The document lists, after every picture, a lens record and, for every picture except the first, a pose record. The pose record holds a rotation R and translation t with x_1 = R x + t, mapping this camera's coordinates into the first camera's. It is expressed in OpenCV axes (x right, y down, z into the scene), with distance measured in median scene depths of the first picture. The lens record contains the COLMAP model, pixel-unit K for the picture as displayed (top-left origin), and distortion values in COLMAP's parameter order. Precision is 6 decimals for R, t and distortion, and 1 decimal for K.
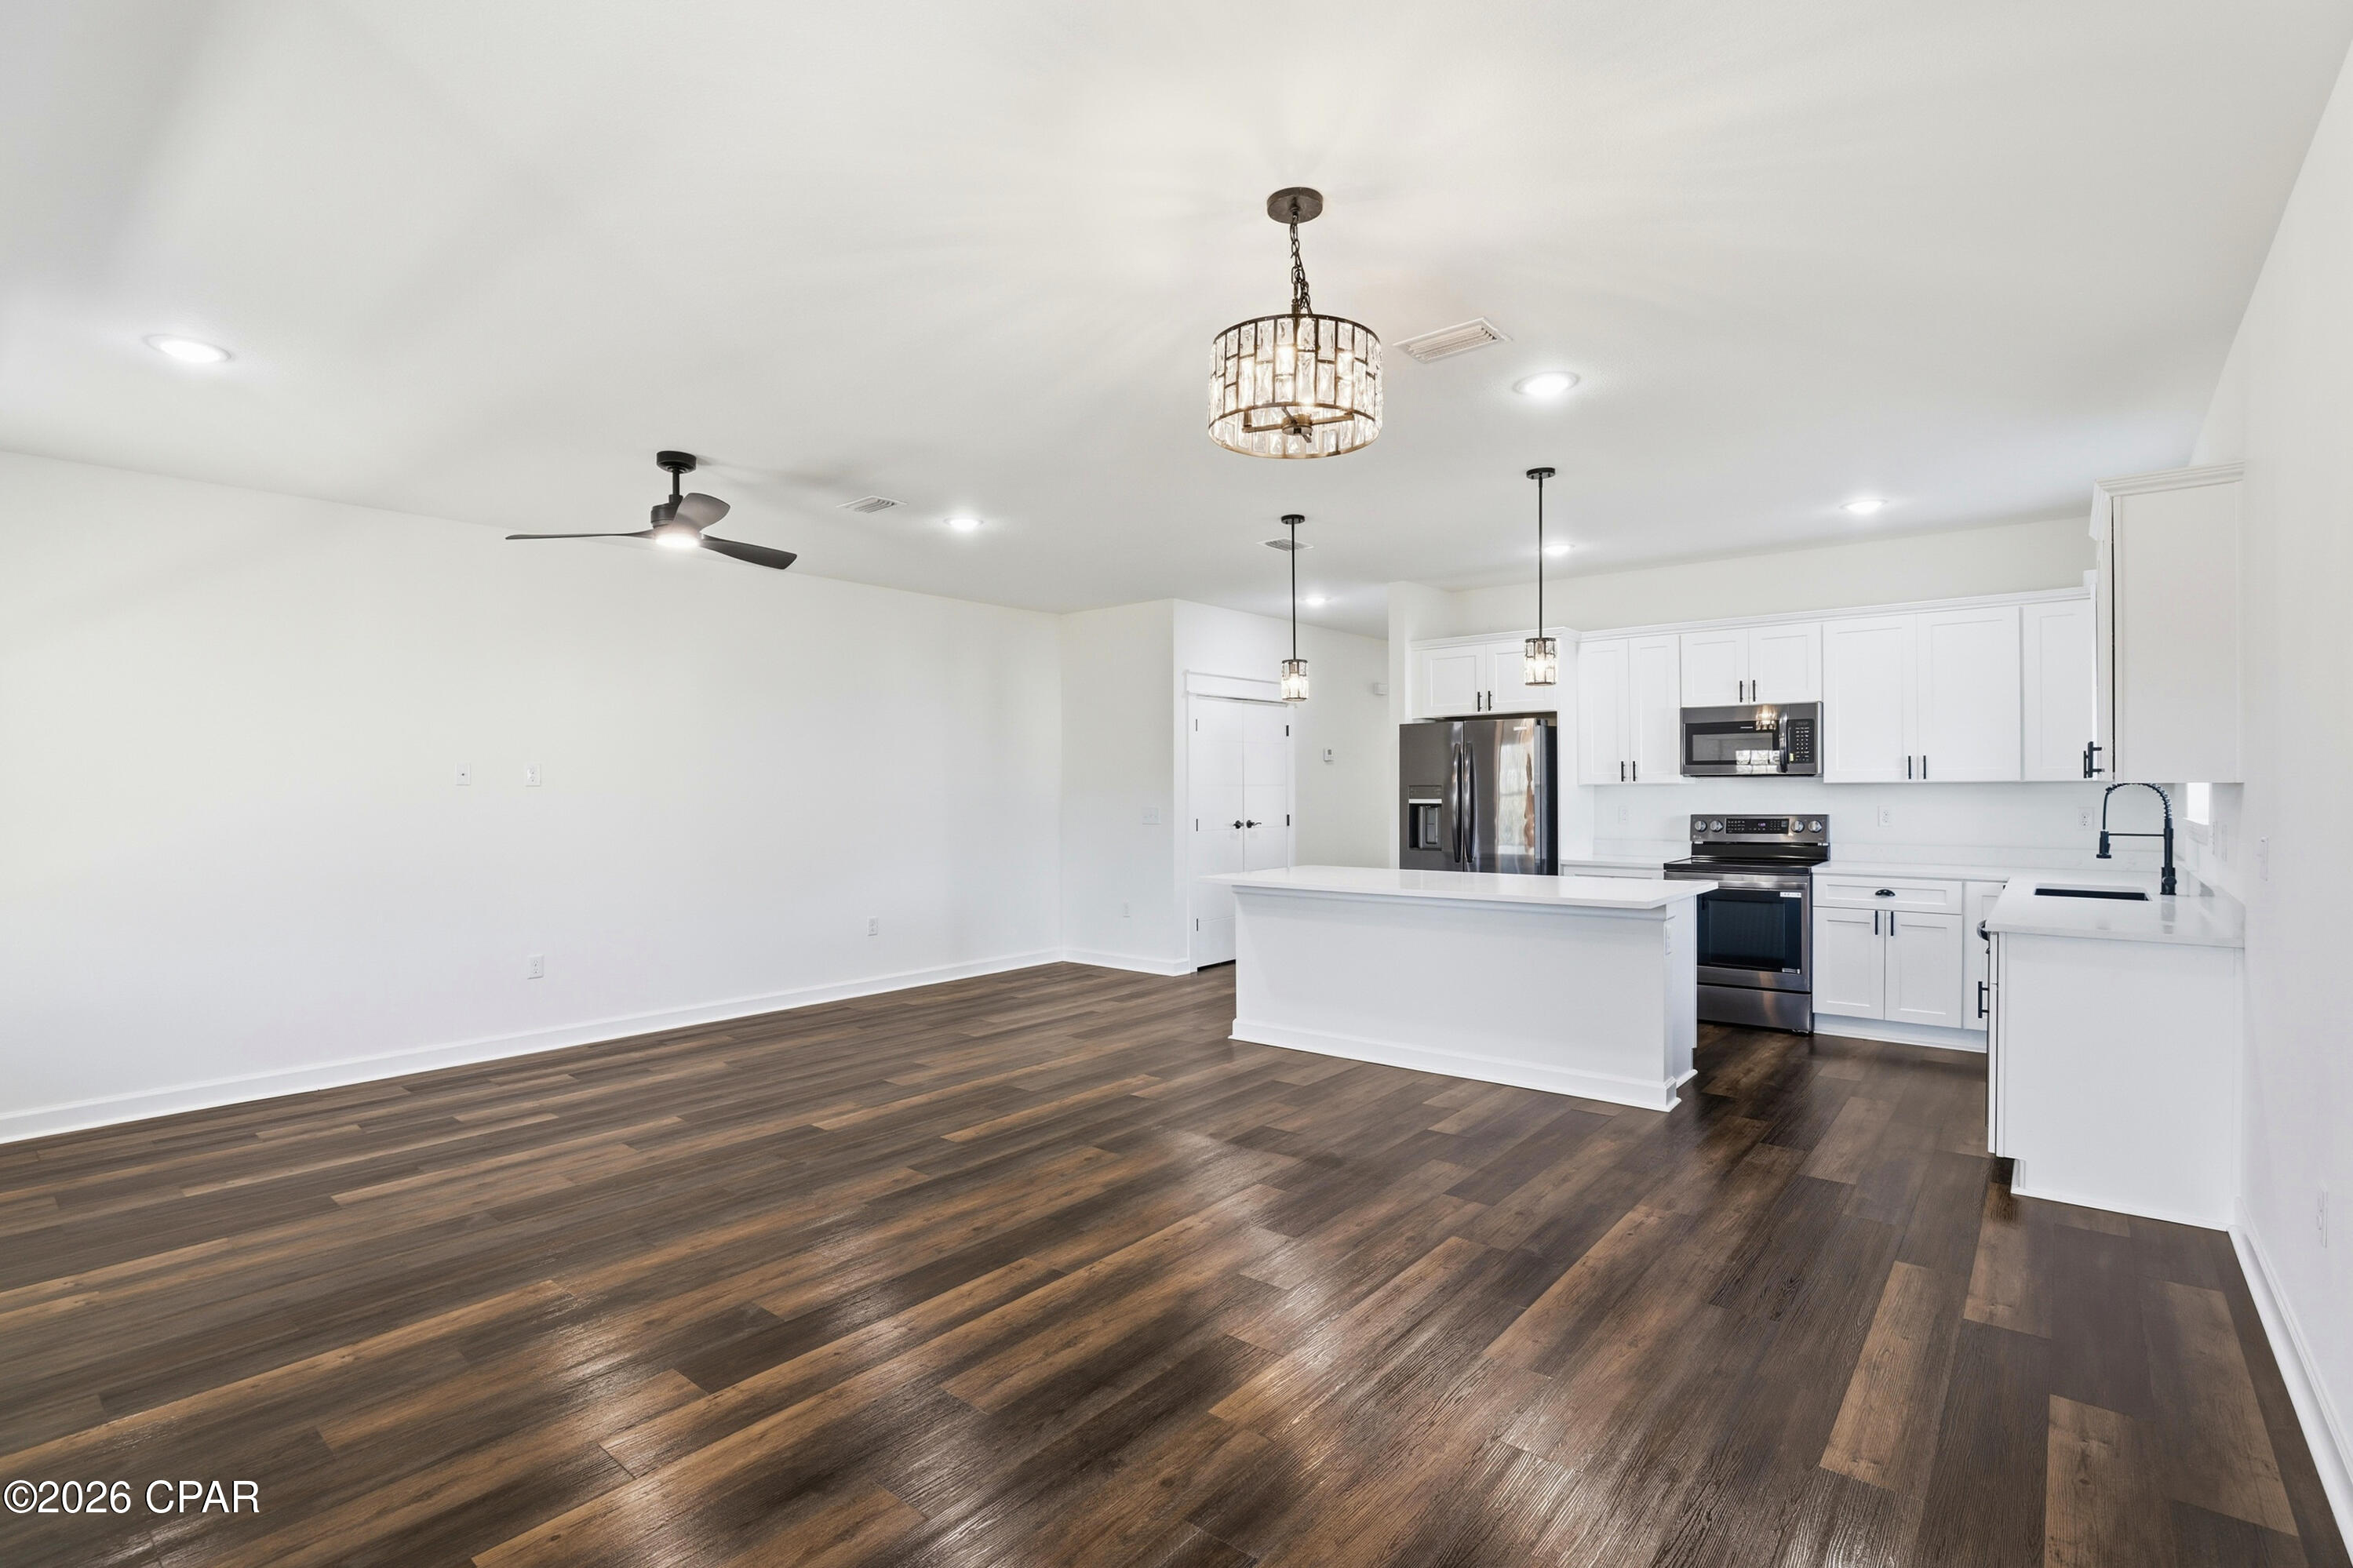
lens RADIAL K [[1093.0, 0, 1161.6], [0, 1093.0, 802.8], [0, 0, 1]] dist [-0.041362, 0.008667]
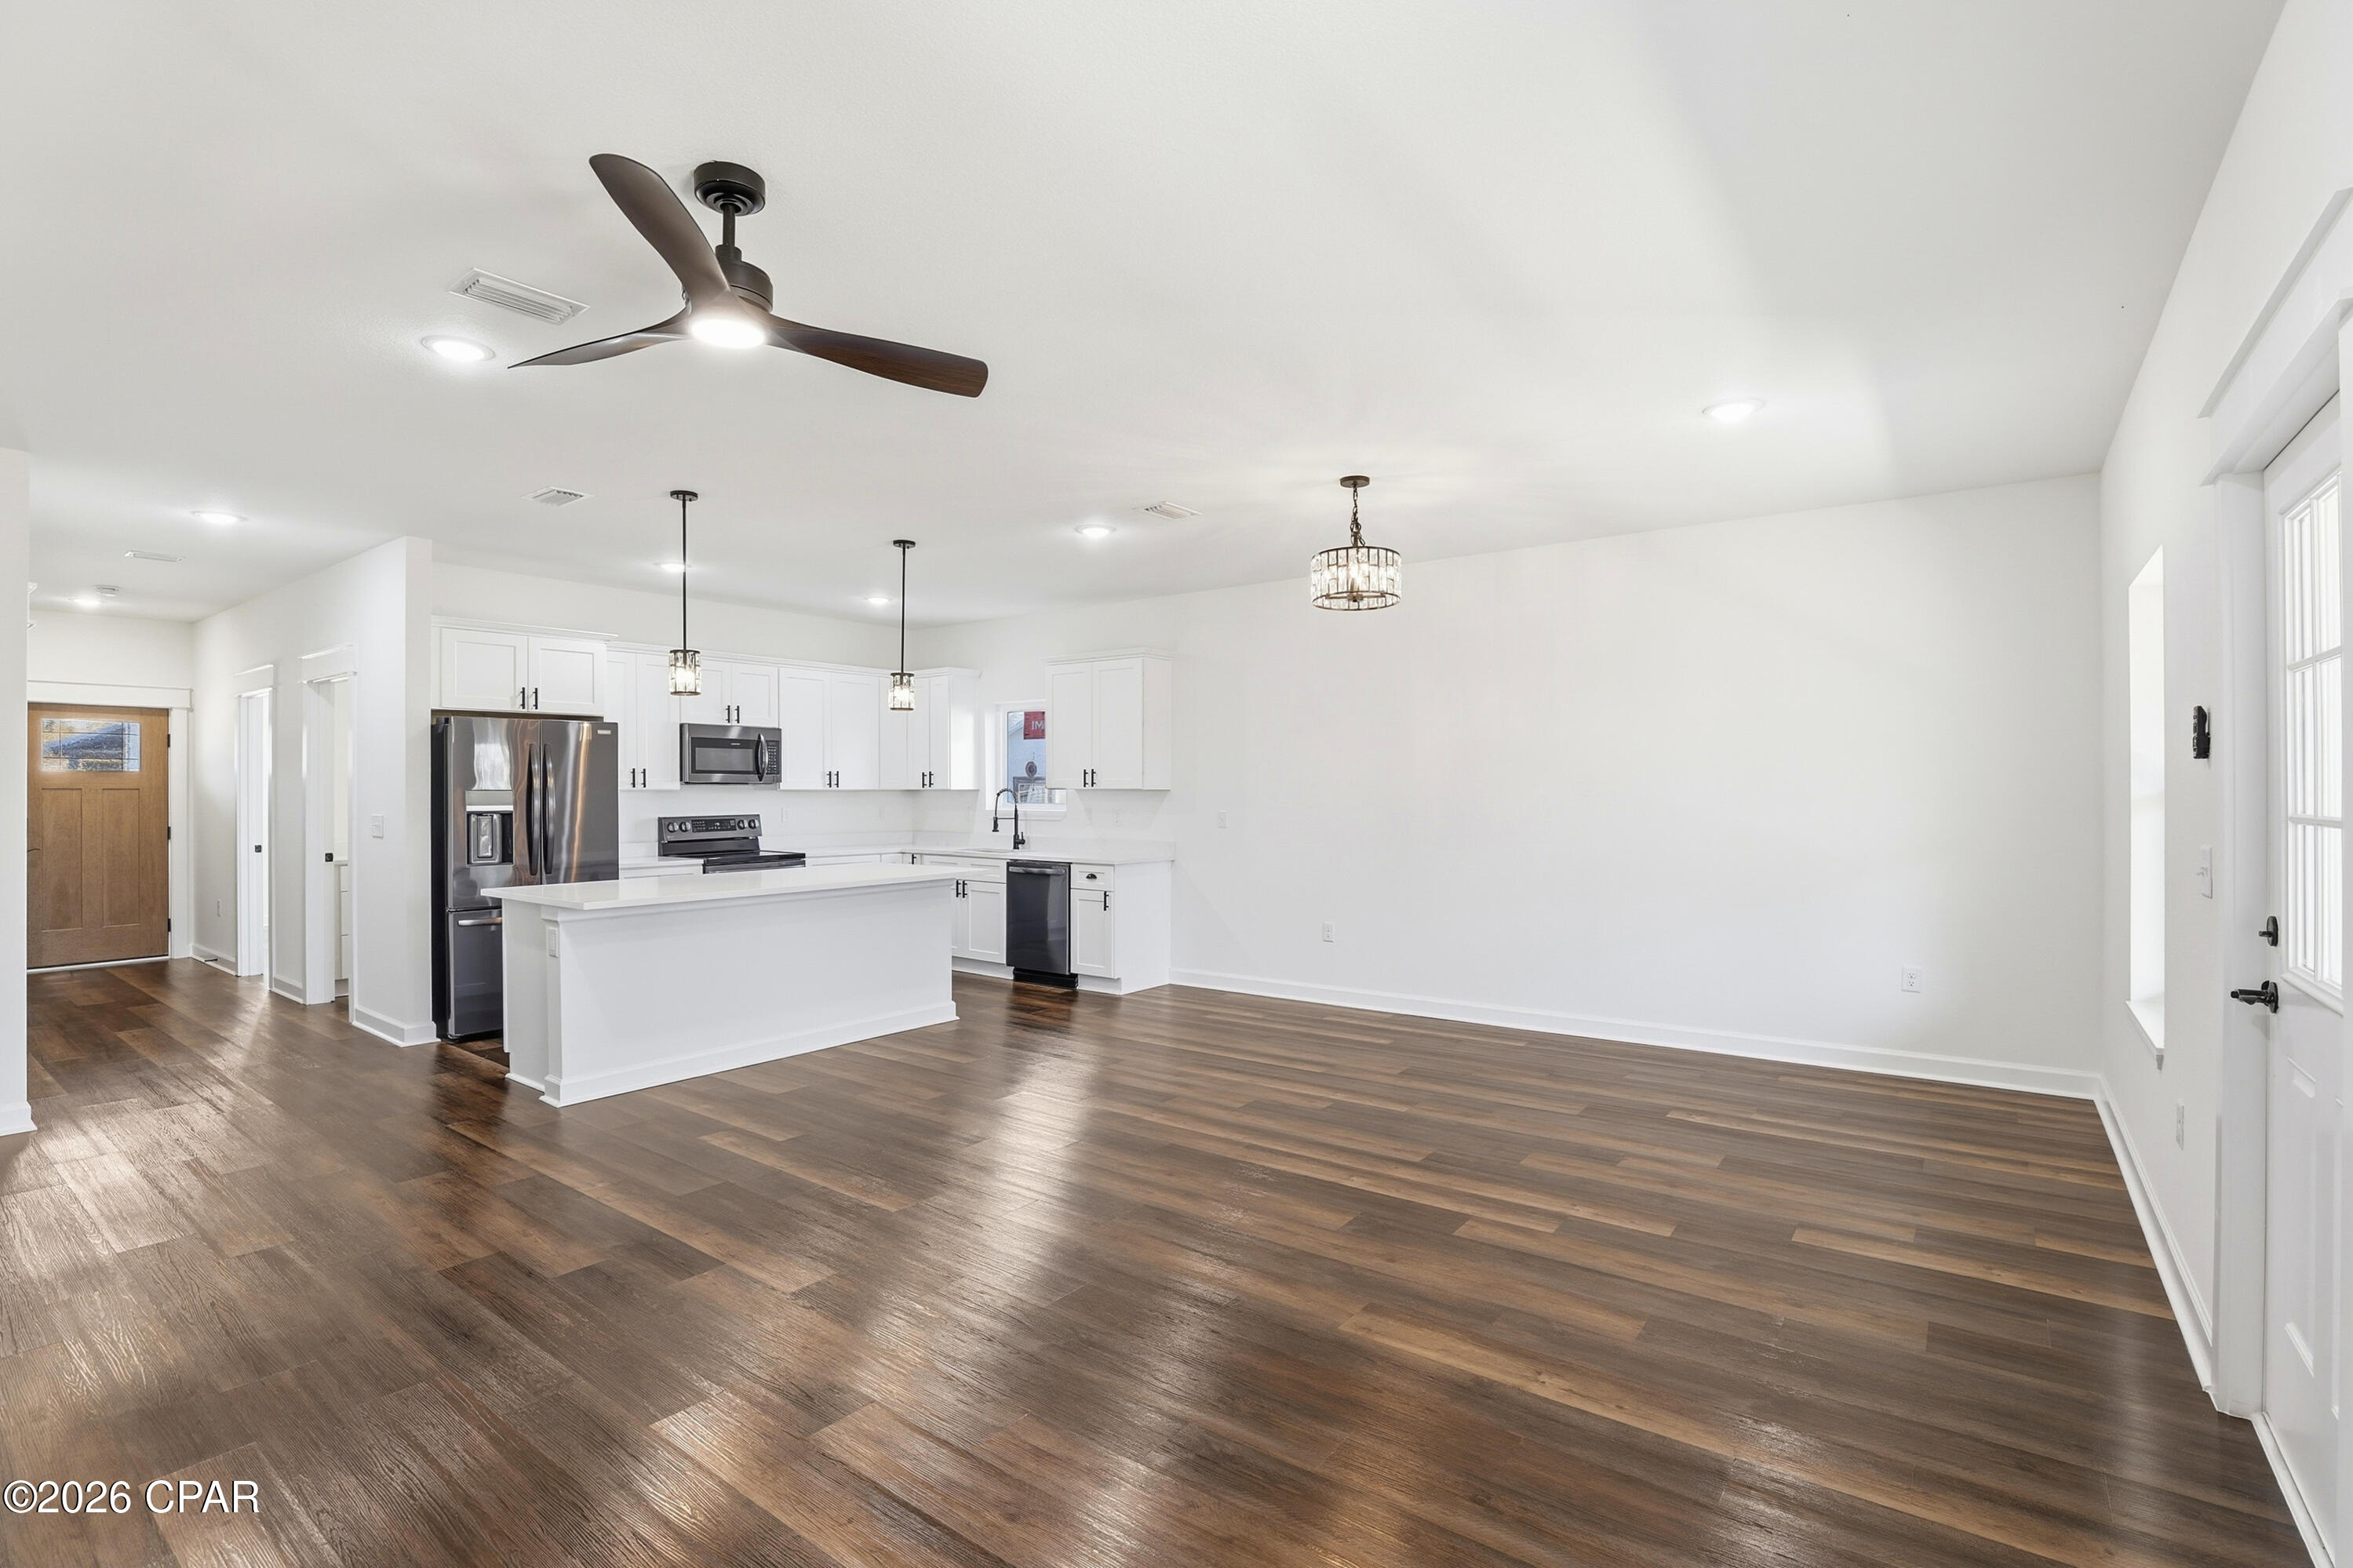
lens RADIAL K [[1093.0, 0, 1182.8], [0, 1093.0, 793.3], [0, 0, 1]] dist [-0.041362, 0.008667]
pose [[-0.062217, 0.005086, 0.998050, -0.786220], [0.016392, 0.999857, -0.004074, -0.000750], [-0.997928, 0.016107, -0.062292, 0.631413]]
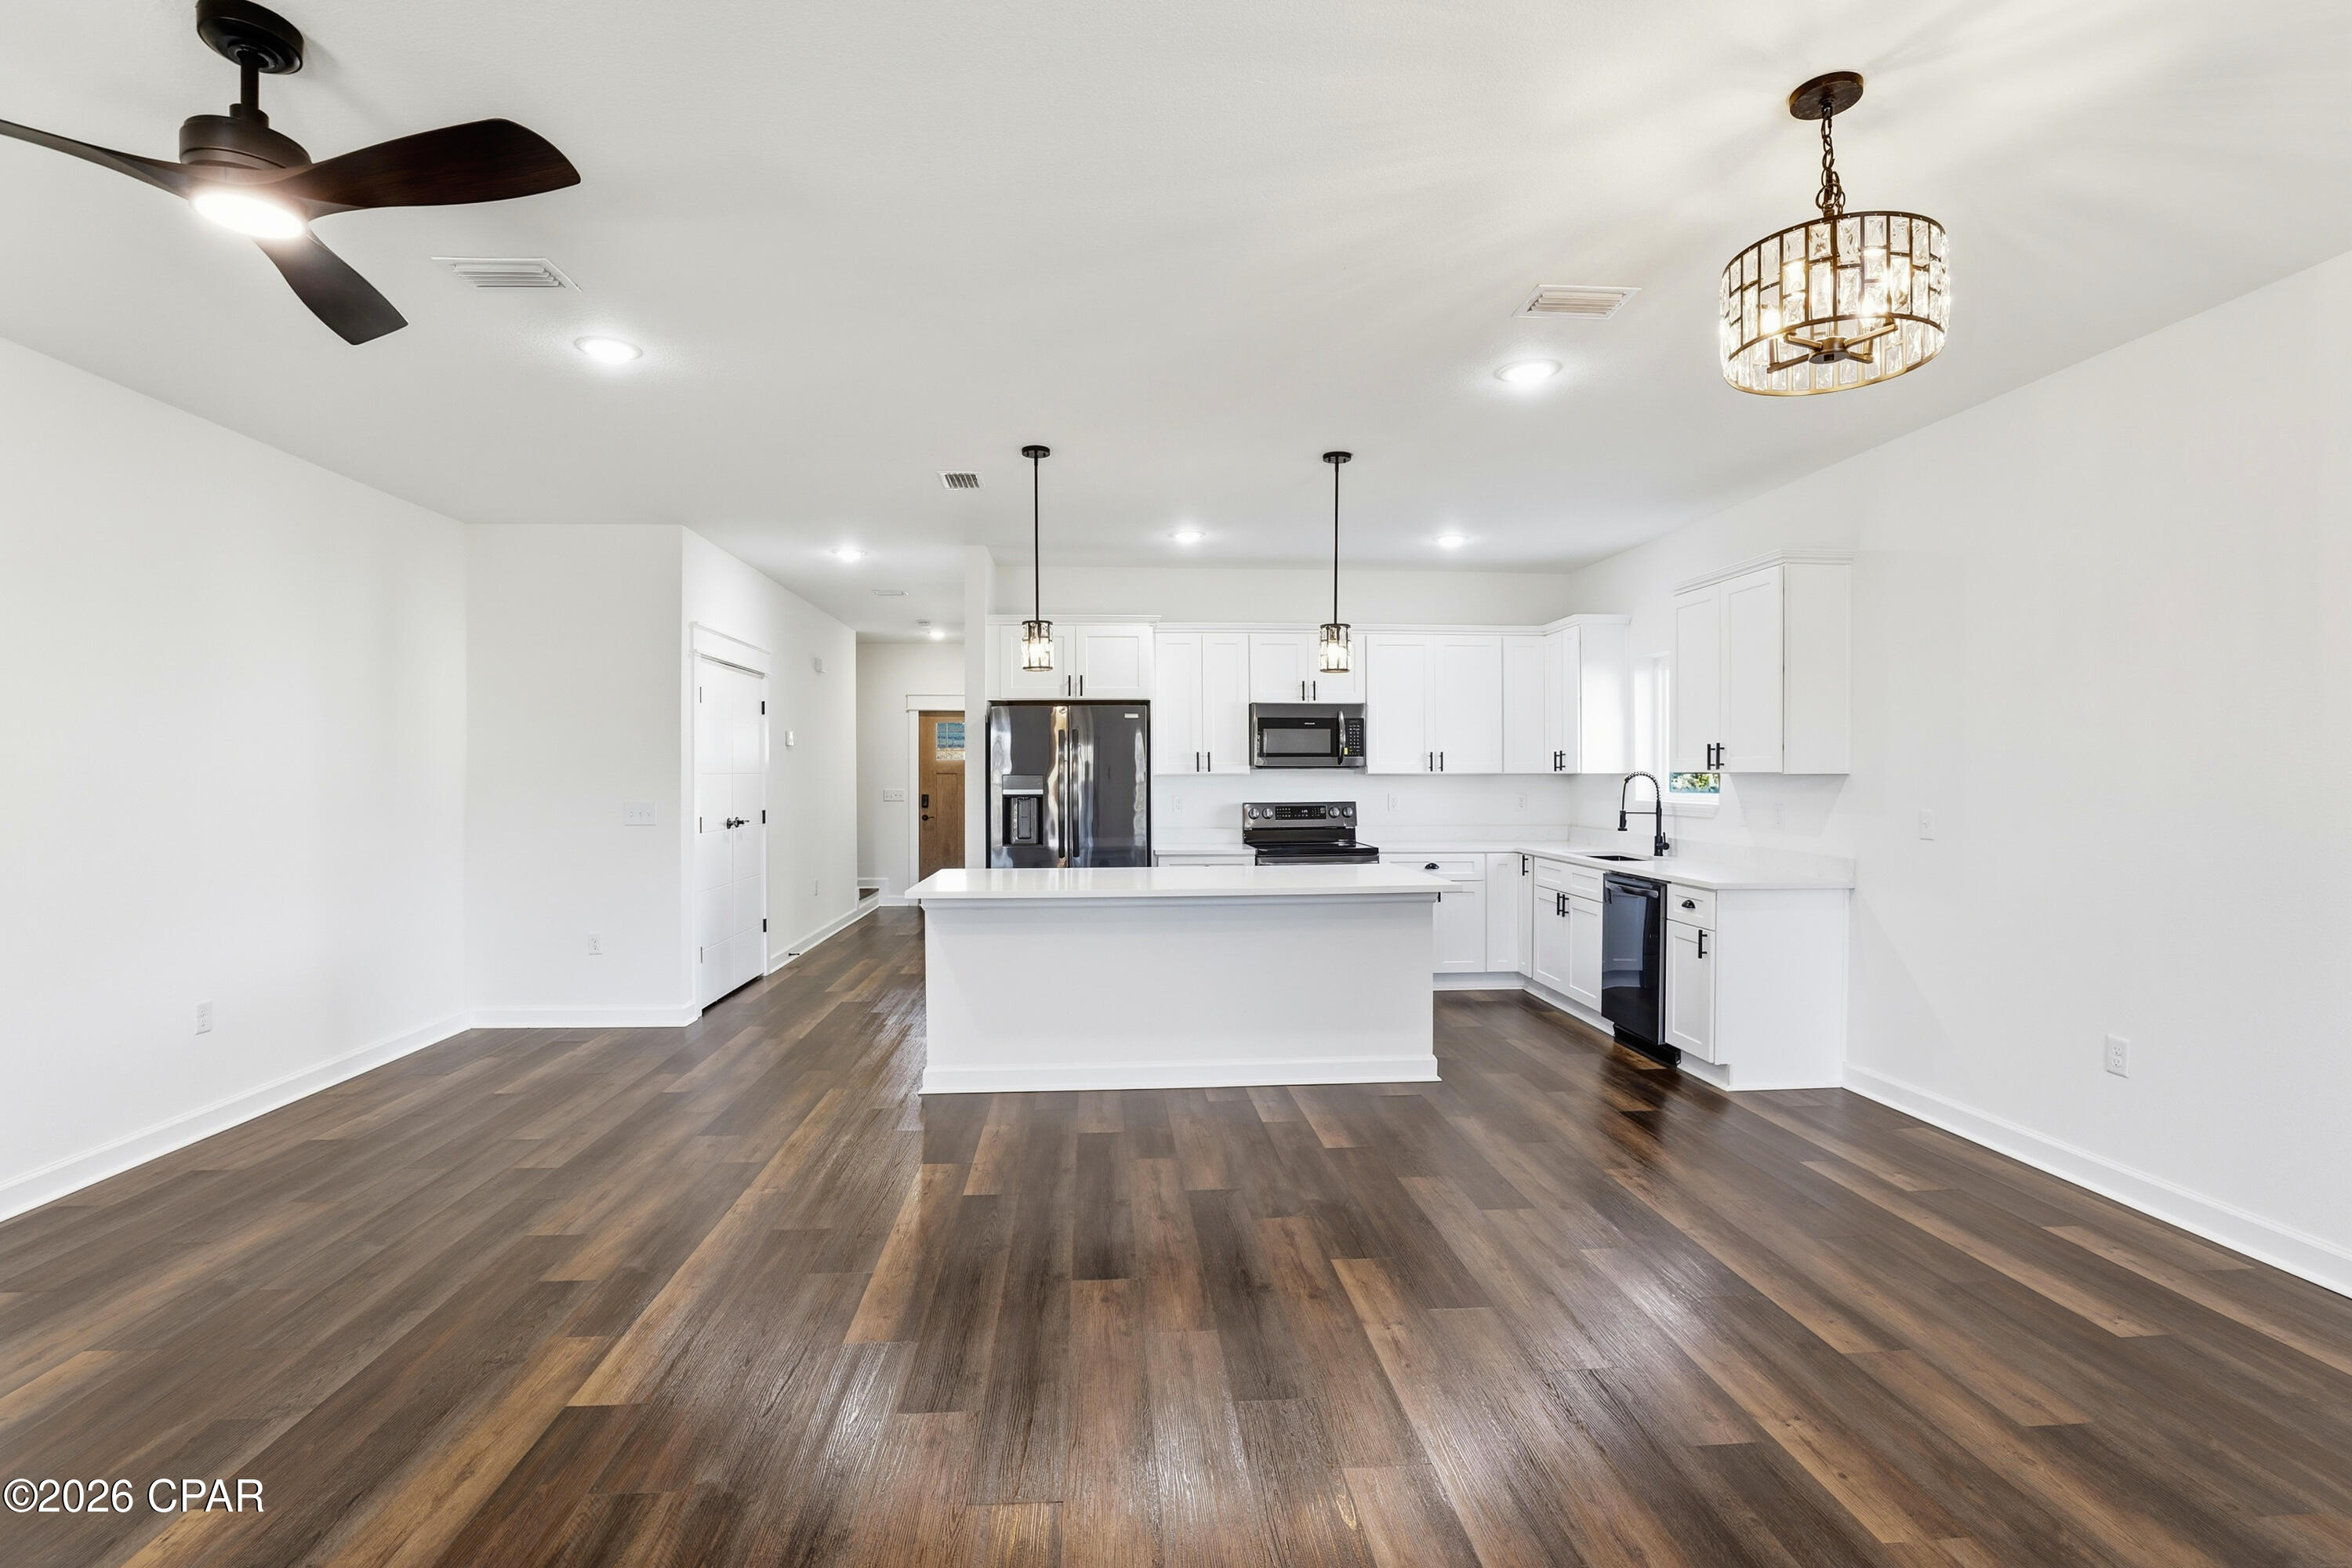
lens RADIAL K [[1092.7, 0, 1160.8], [0, 1092.7, 791.5], [0, 0, 1]] dist [-0.041362, 0.008667]
pose [[0.721280, -0.005486, 0.692621, -0.375636], [0.007484, 0.999972, 0.000127, -0.001593], [-0.692603, 0.005092, 0.721301, 0.332230]]
